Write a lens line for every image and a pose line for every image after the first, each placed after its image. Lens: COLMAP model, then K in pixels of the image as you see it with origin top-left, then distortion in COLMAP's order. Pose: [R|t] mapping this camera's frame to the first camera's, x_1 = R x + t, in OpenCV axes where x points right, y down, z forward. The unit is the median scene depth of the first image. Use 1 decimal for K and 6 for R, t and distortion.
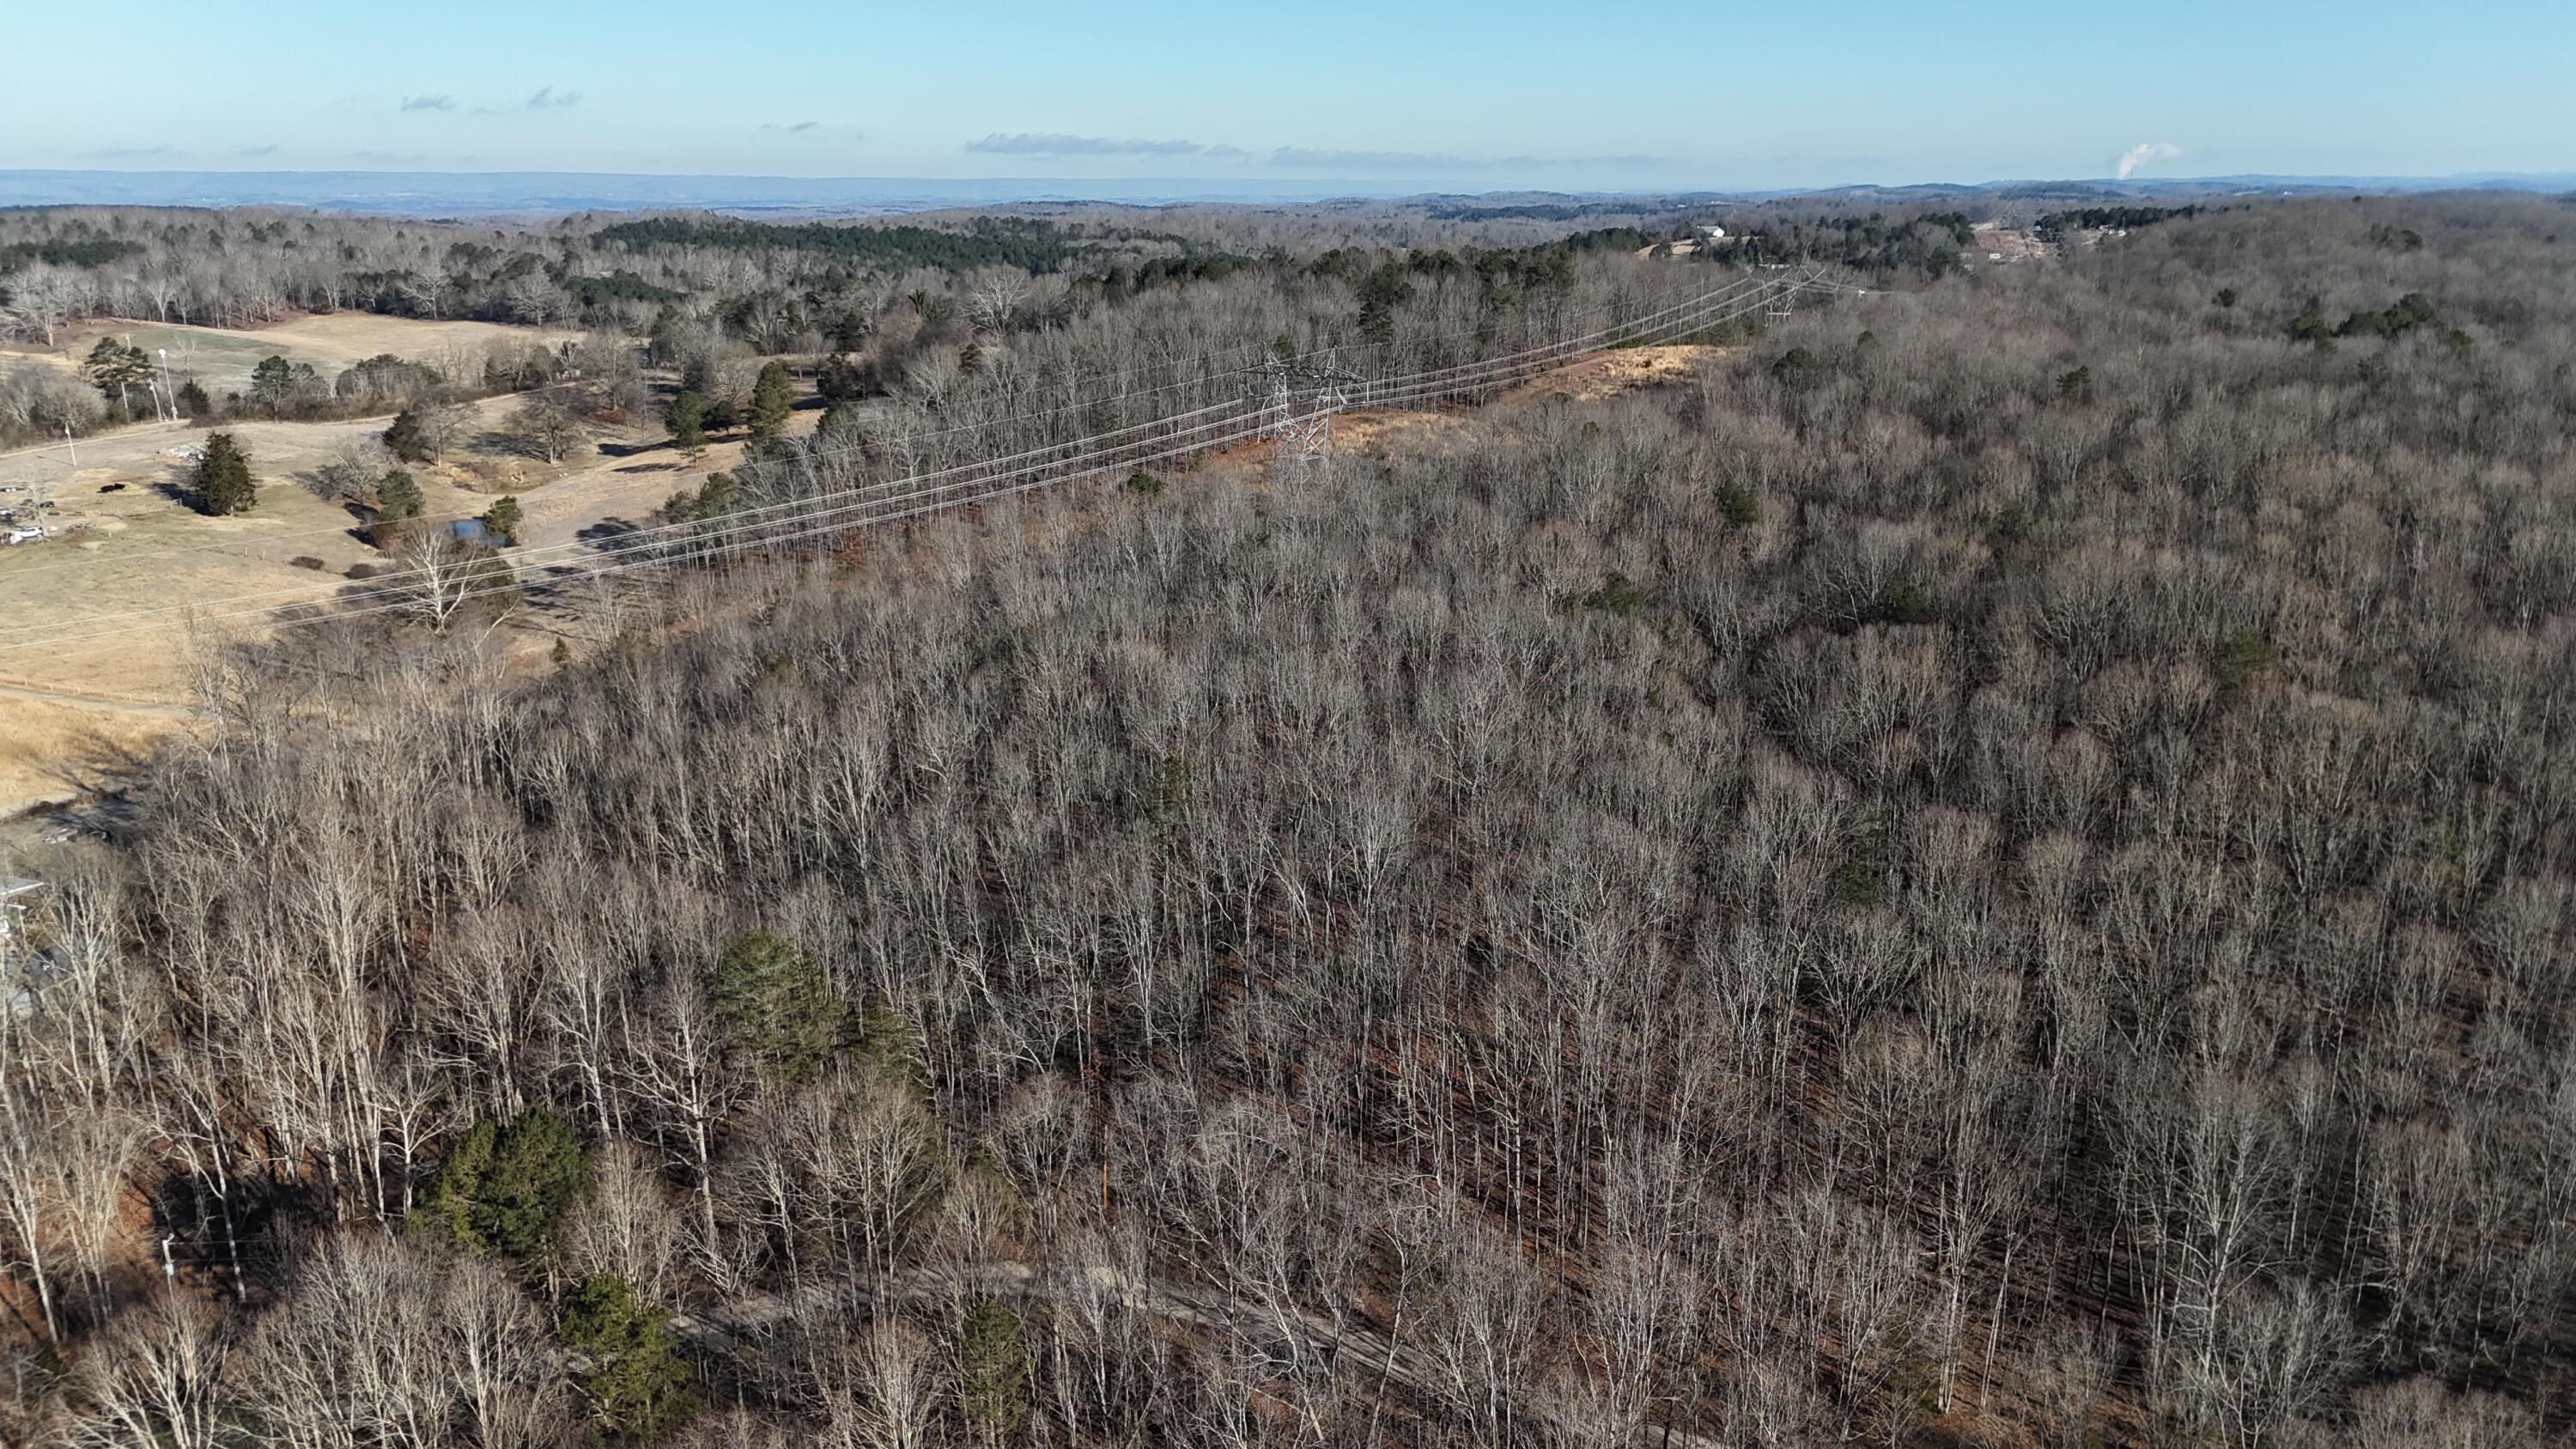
lens RADIAL K [[1870.5, 0, 1288.0], [0, 1870.5, 724.5], [0, 0, 1]] dist [0.077309, -0.070814]
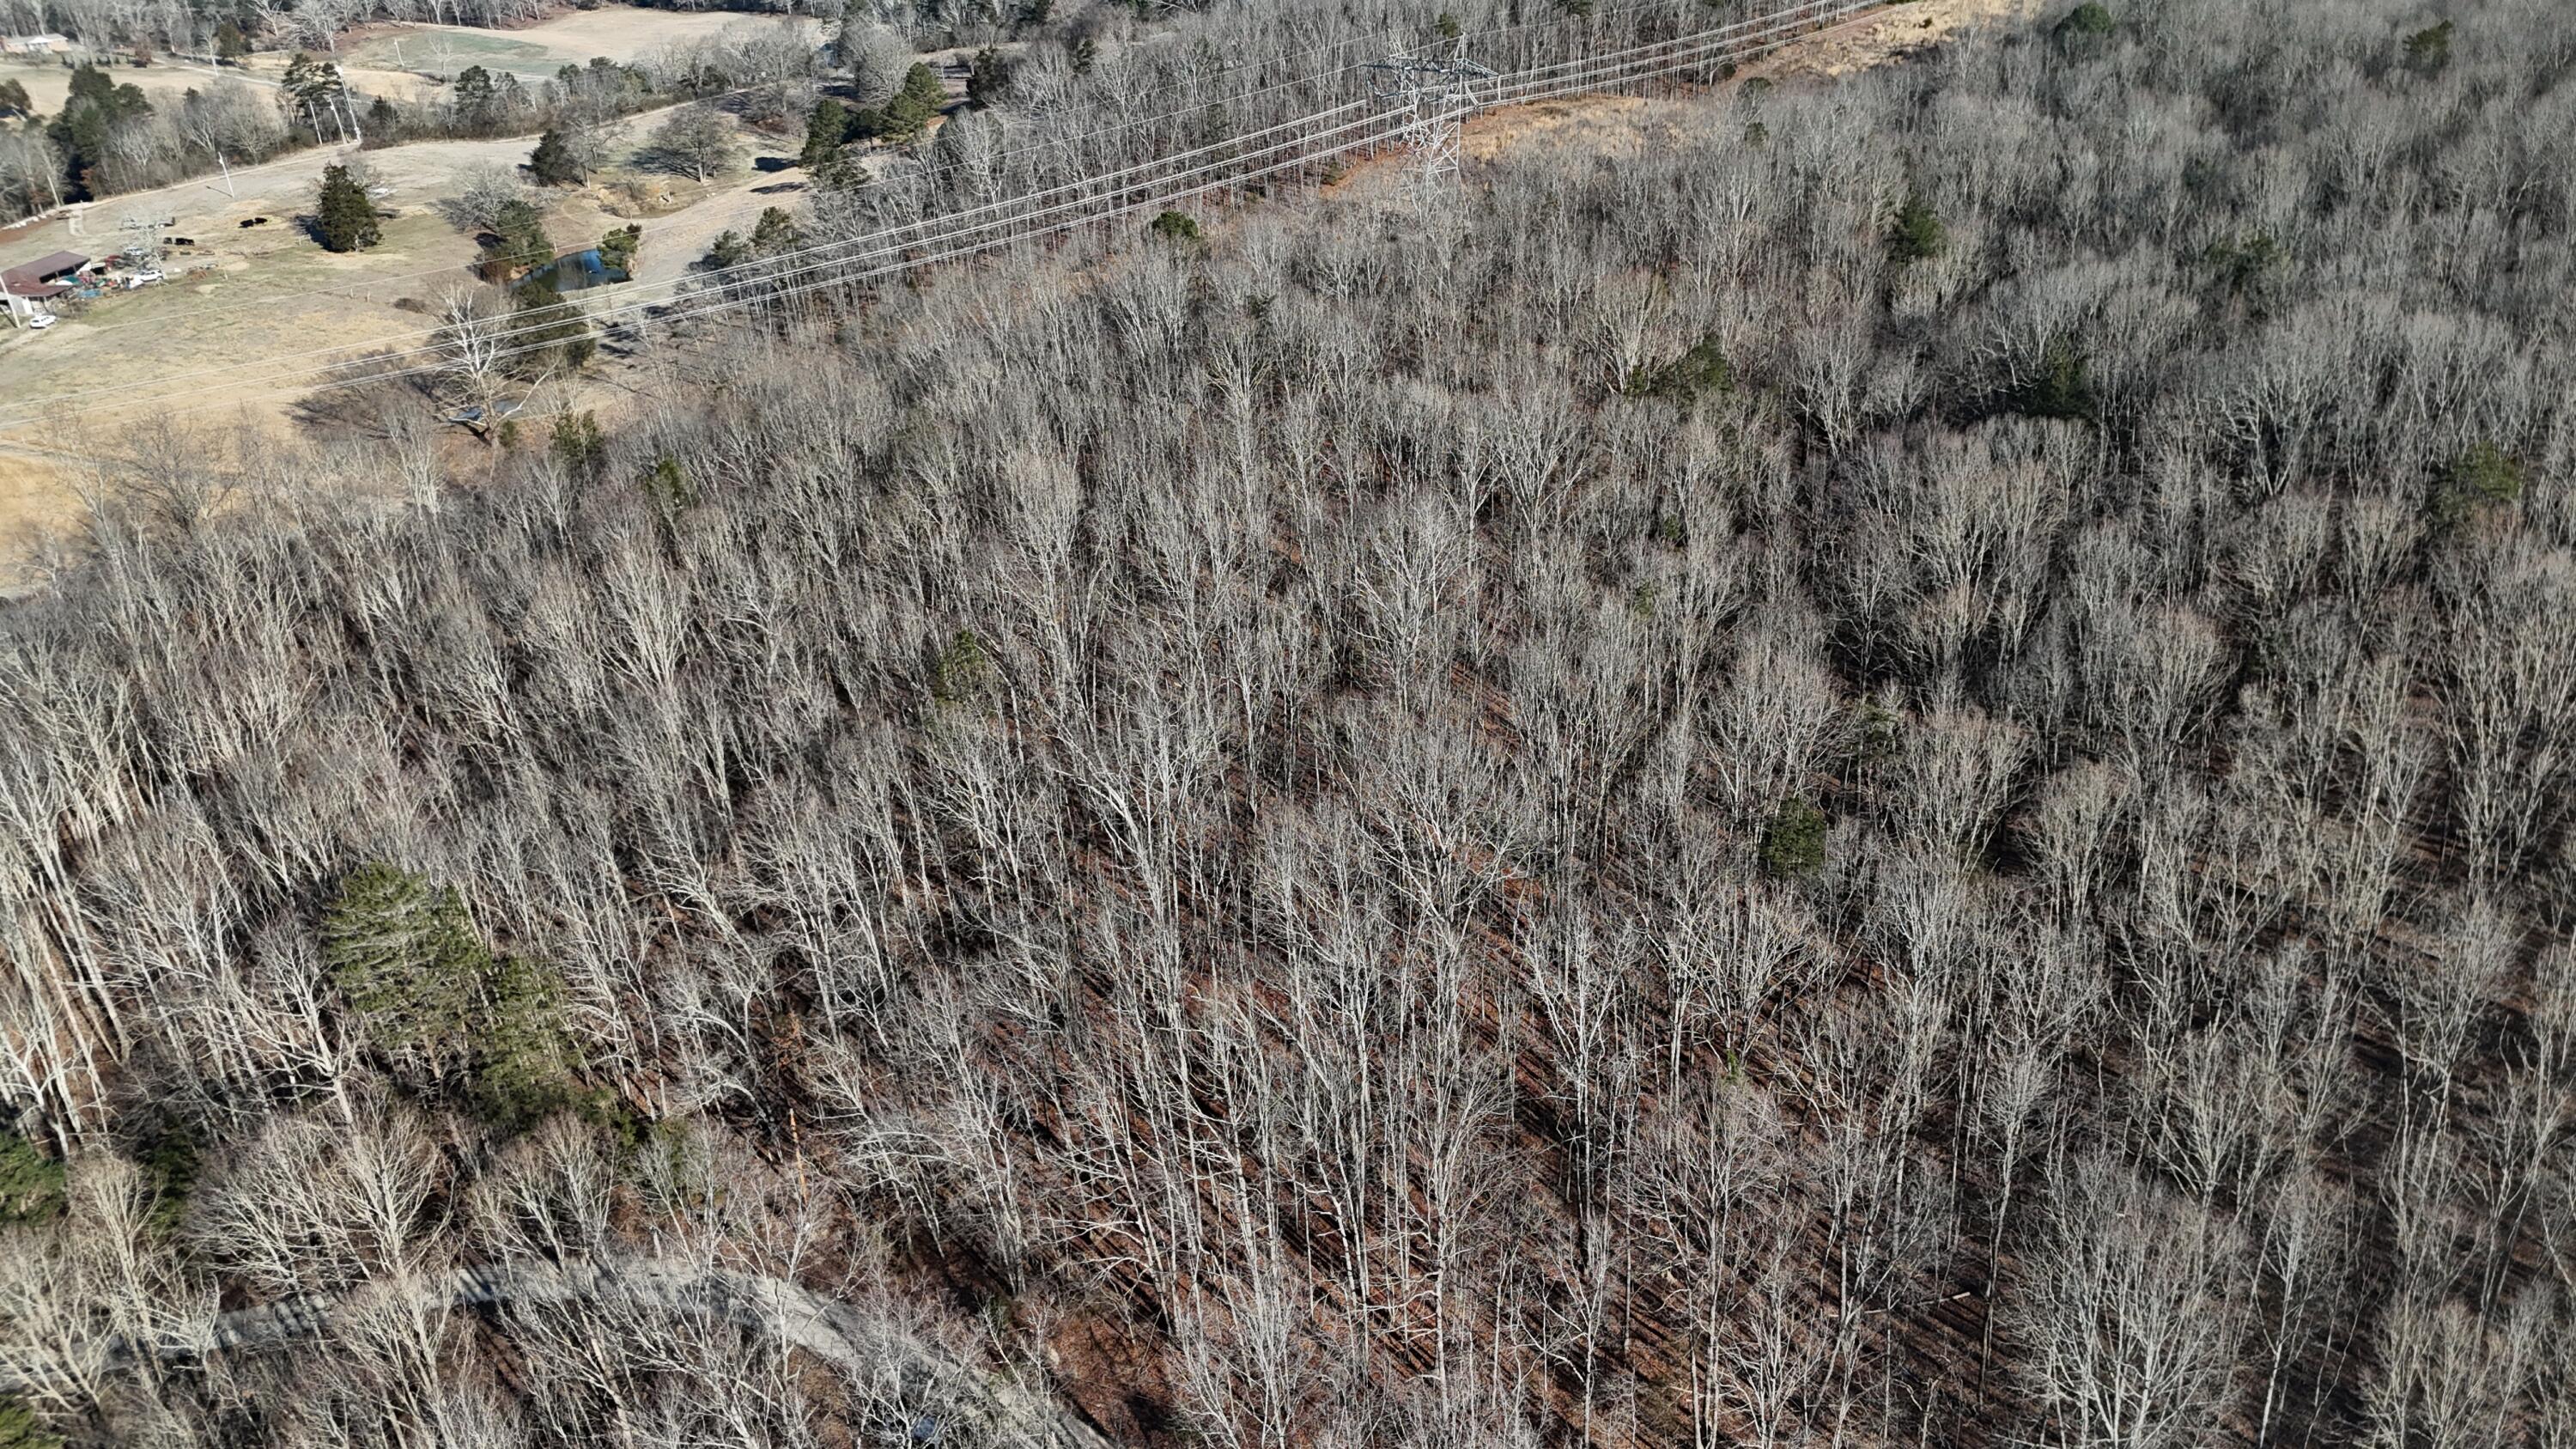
lens RADIAL K [[1870.5, 0, 1288.0], [0, 1870.5, 724.5], [0, 0, 1]] dist [0.077309, -0.070814]
pose [[0.982769, 0.031806, -0.182081, 0.094100], [-0.000589, 0.985618, 0.168987, -0.033245], [0.184837, -0.165968, 0.968654, 0.094760]]
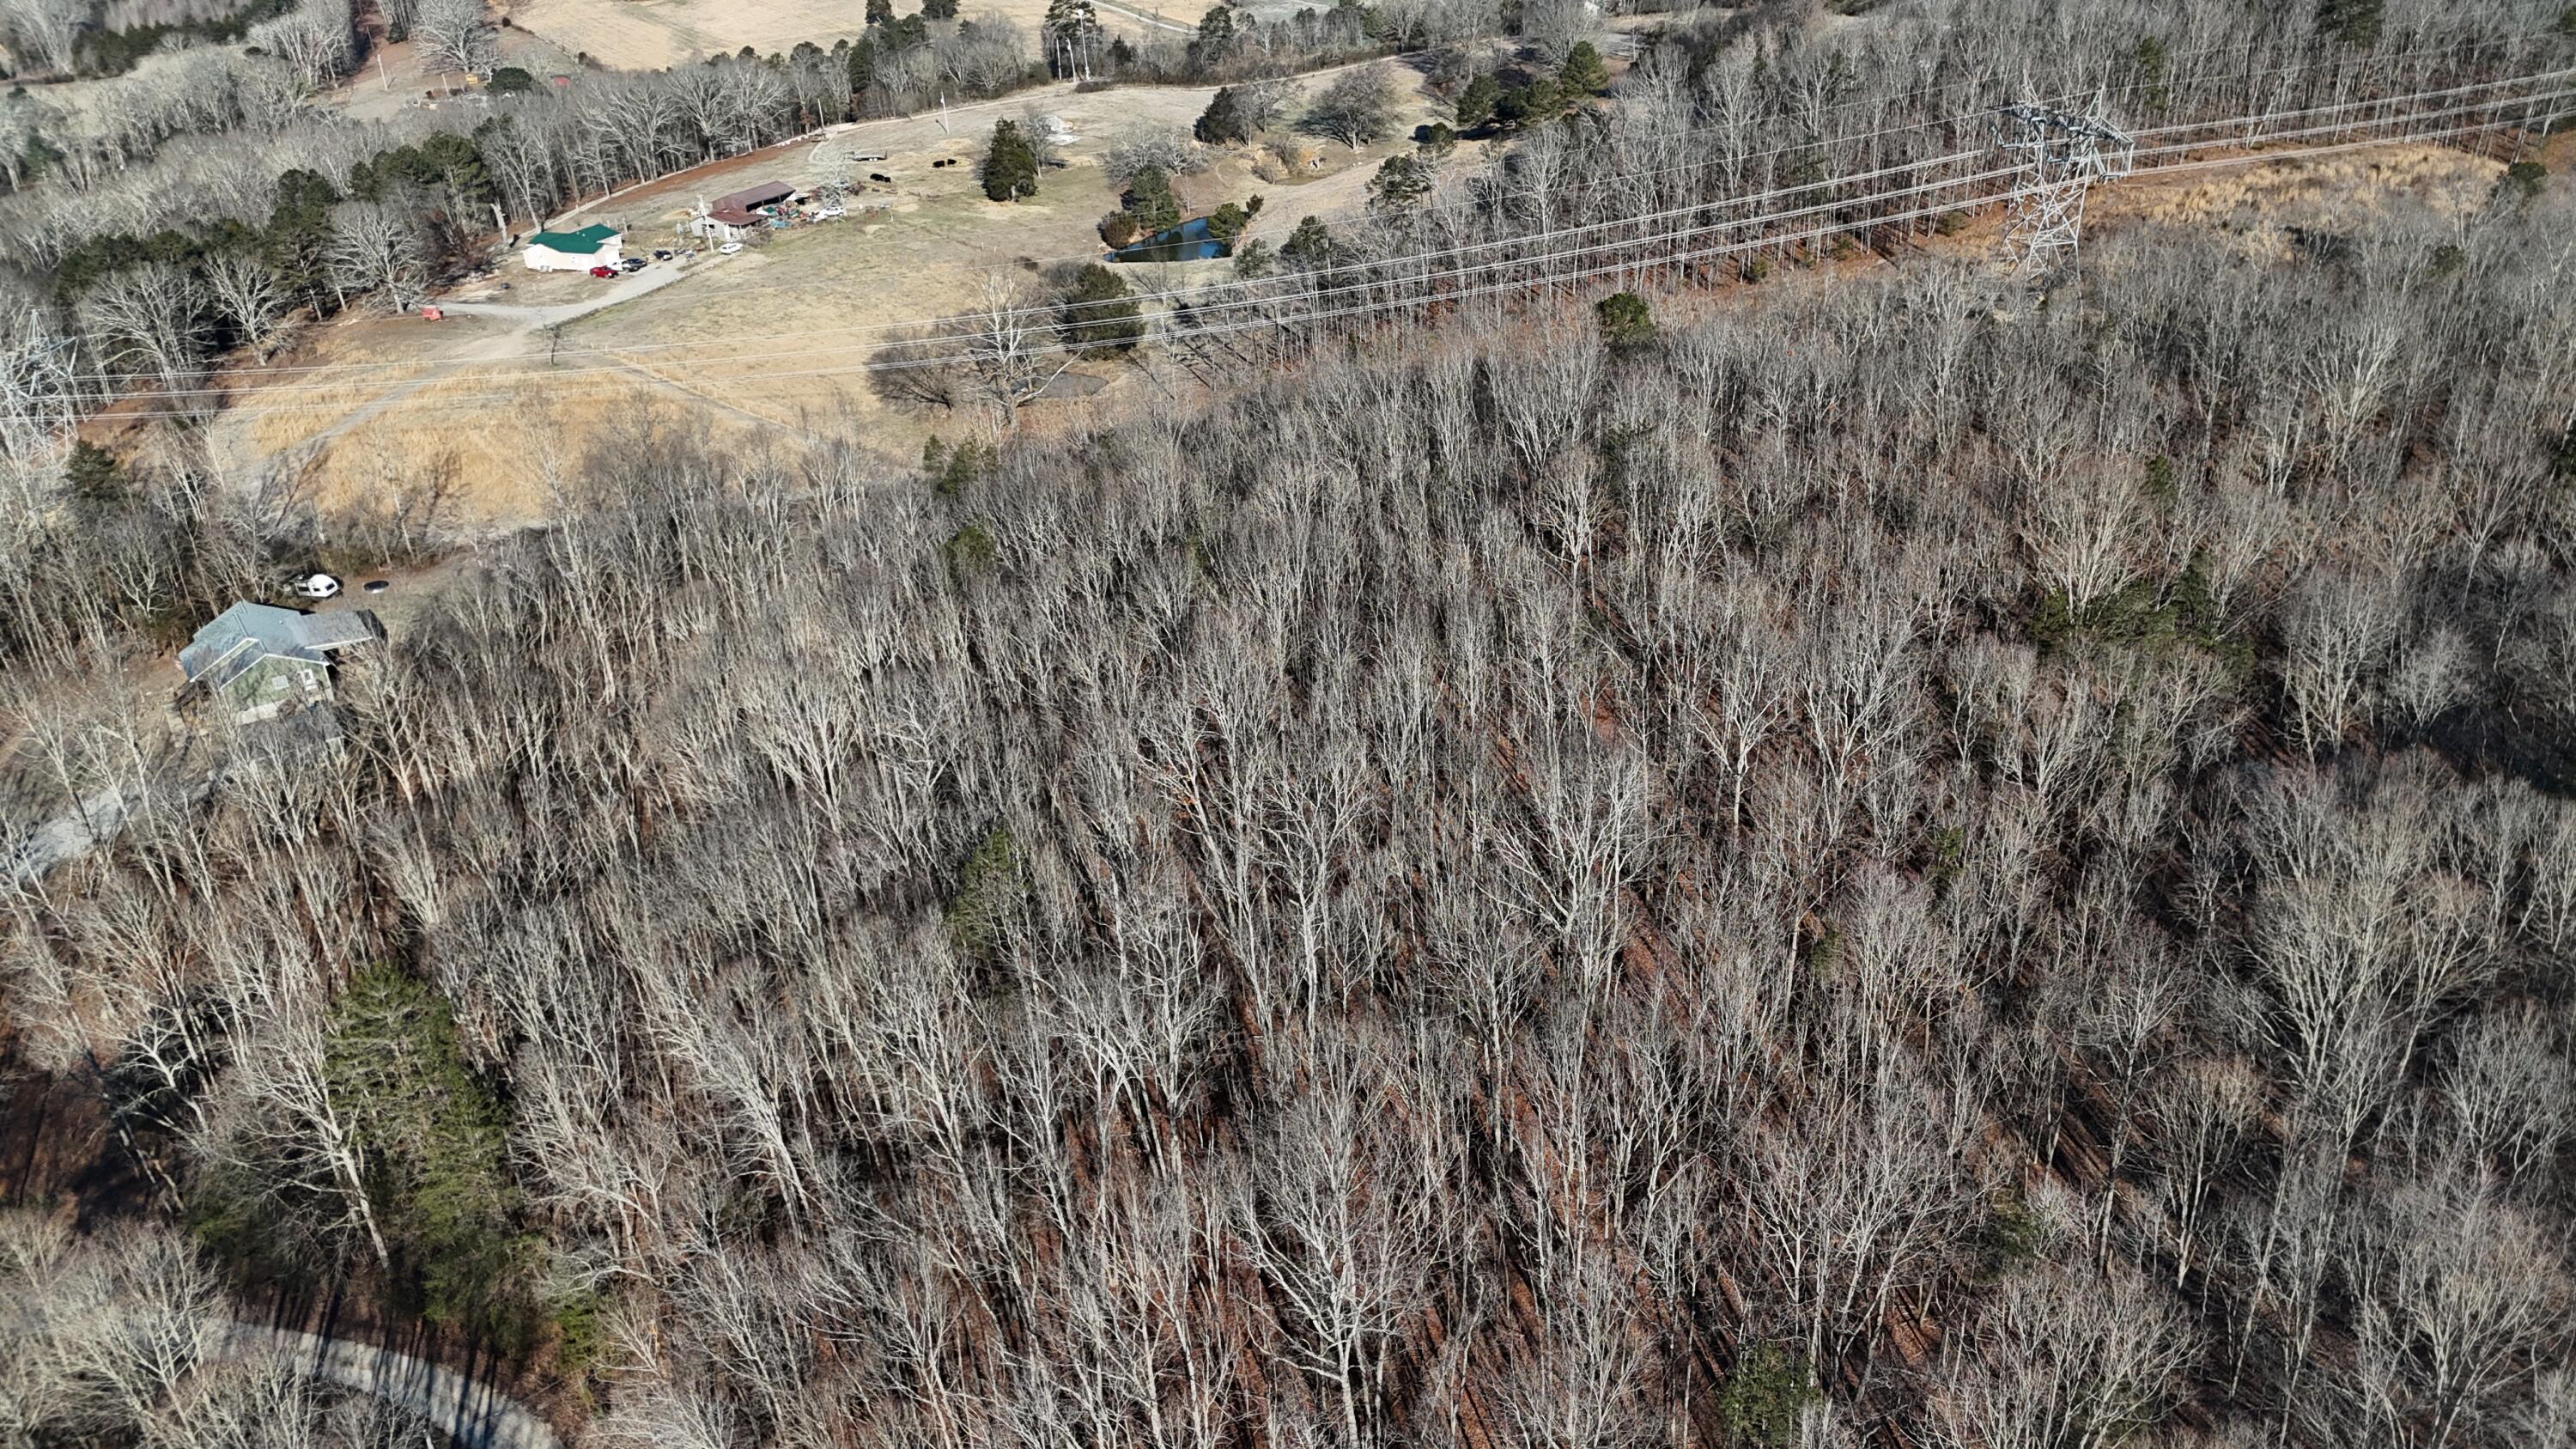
lens RADIAL K [[1870.5, 0, 1288.0], [0, 1870.5, 724.5], [0, 0, 1]] dist [0.077309, -0.070814]
pose [[0.815036, 0.229541, -0.532003, 0.175519], [-0.116323, 0.964310, 0.237857, -0.089796], [0.567614, -0.131978, 0.812648, 0.190274]]
